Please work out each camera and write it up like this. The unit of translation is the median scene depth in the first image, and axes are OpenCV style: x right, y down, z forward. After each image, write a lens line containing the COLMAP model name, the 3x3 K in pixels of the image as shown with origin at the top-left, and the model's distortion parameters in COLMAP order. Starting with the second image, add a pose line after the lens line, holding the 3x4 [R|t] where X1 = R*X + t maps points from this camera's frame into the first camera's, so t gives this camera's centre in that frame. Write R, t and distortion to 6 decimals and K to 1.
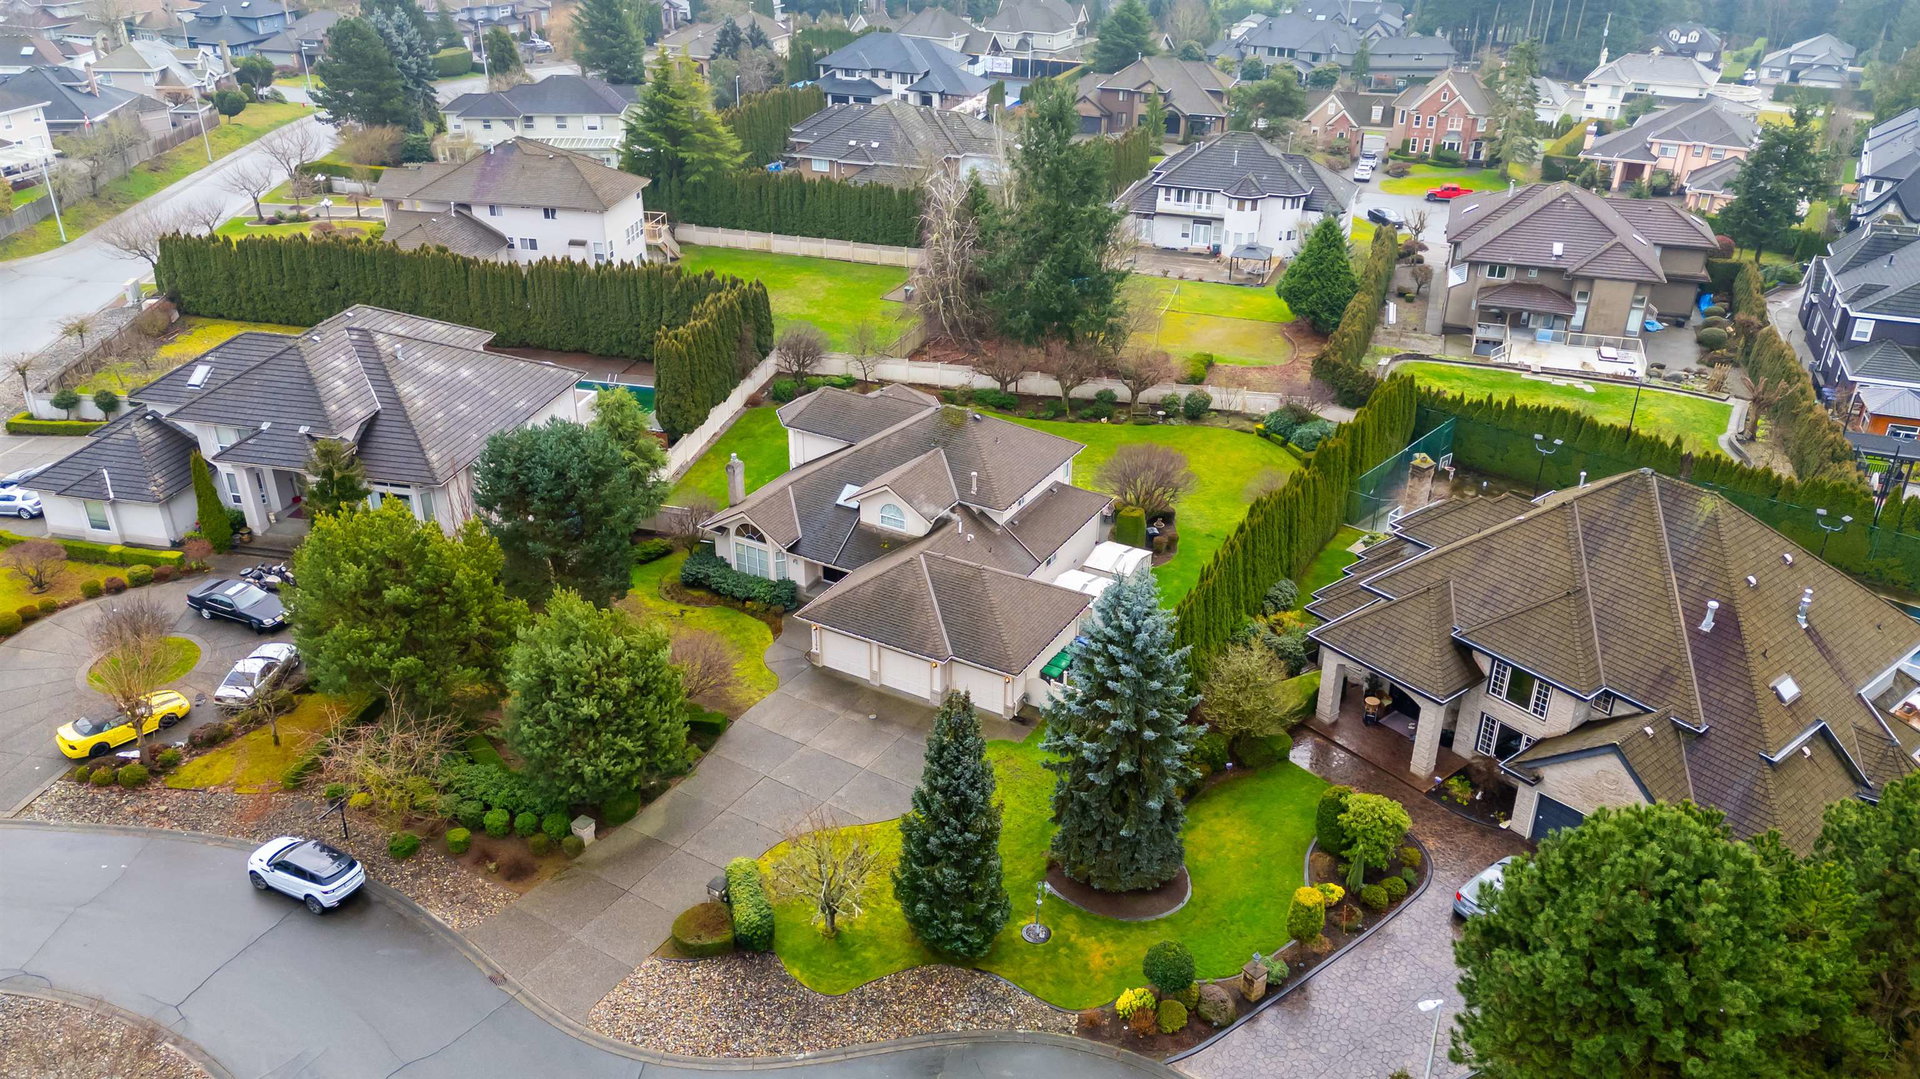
lens RADIAL K [[1418.1, 0, 960.0], [0, 1418.1, 539.5], [0, 0, 1]] dist [0.105042, -0.122631]
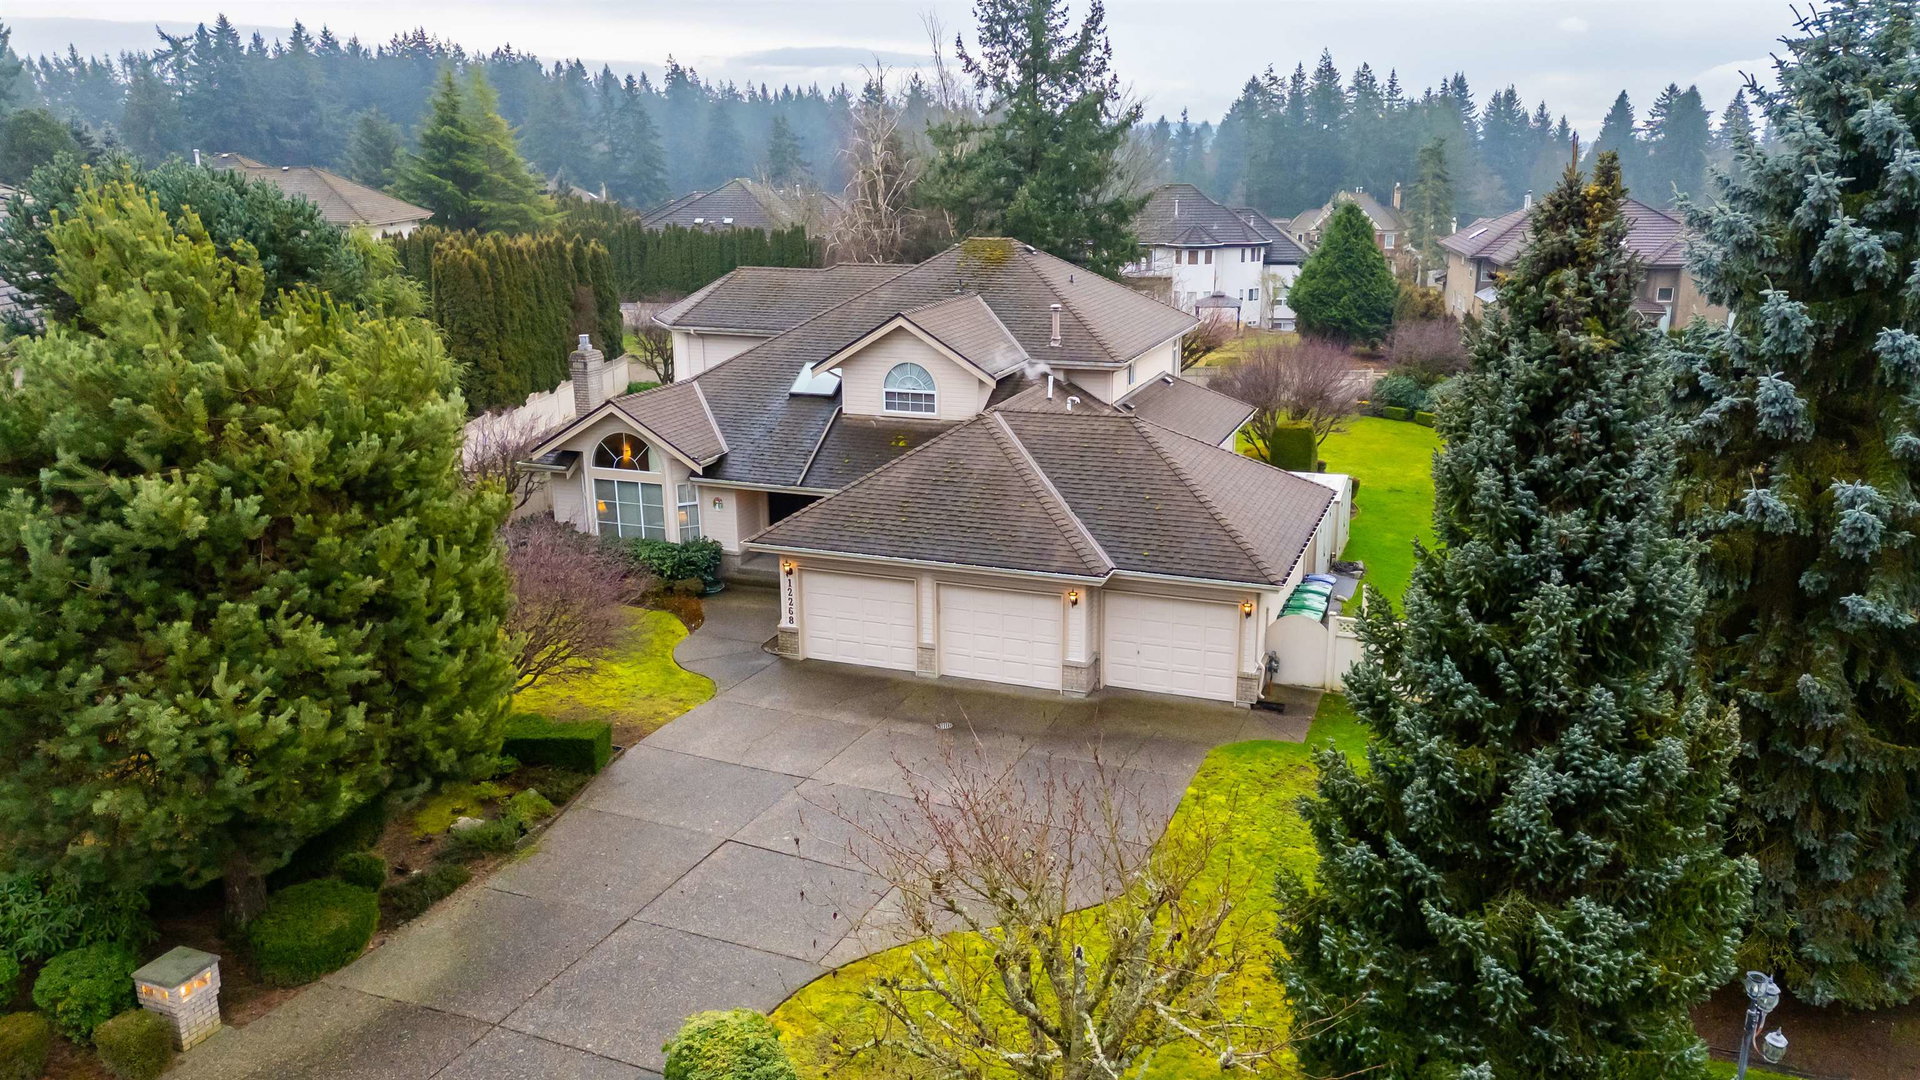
lens RADIAL K [[1418.1, 0, 960.0], [0, 1418.1, 540.0], [0, 0, 1]] dist [0.105042, -0.122631]
pose [[0.988985, -0.055712, 0.137130, -0.111577], [0.082819, 0.976142, -0.200716, 0.154005], [-0.122676, 0.209862, 0.970004, 0.547485]]
